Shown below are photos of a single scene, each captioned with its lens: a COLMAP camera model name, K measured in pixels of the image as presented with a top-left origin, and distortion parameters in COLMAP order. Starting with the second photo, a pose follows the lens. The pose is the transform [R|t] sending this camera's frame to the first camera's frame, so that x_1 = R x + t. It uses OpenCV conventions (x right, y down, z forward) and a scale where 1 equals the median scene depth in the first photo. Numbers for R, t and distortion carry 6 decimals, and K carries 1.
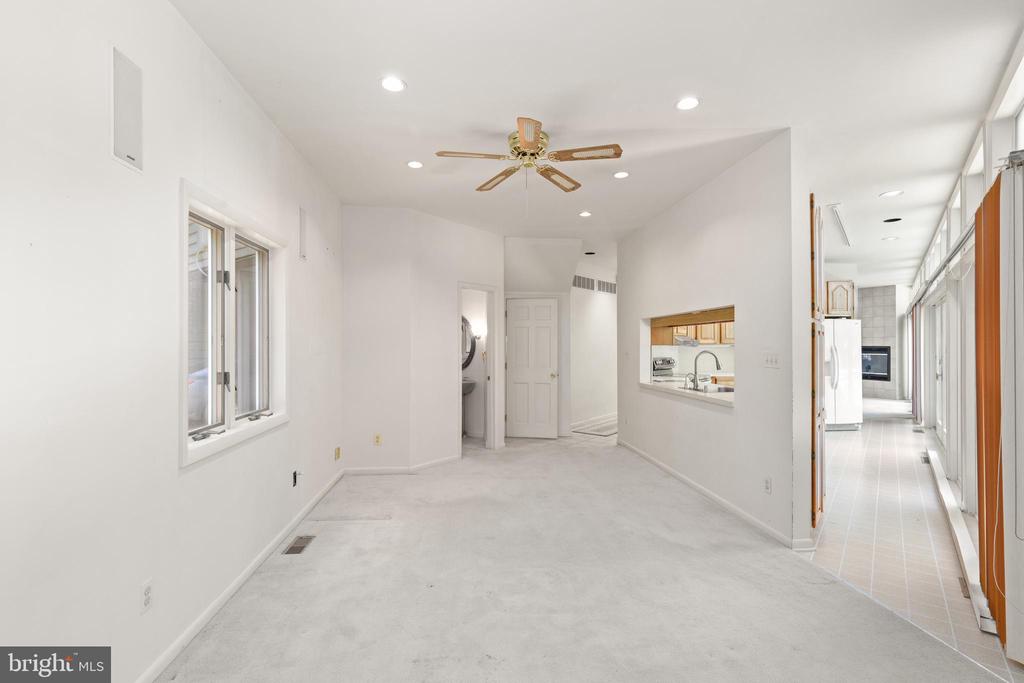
lens RADIAL K [[472.6, 0, 507.1], [0, 472.6, 337.3], [0, 0, 1]] dist [0.003698, 0.000339]
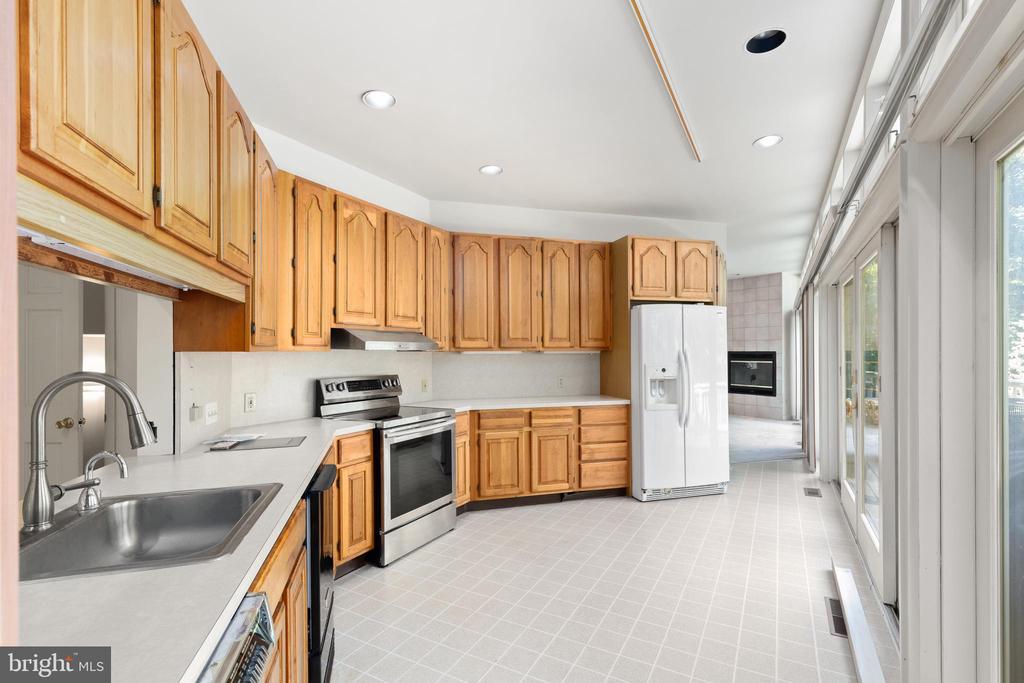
lens RADIAL K [[469.1, 0, 516.3], [0, 469.1, 344.7], [0, 0, 1]] dist [0.001631, 0.000312]
pose [[0.986085, -0.002904, 0.166218, 0.368692], [0.002865, 0.999996, 0.000474, 0.009092], [-0.166219, 0.000008, 0.986089, 0.440007]]
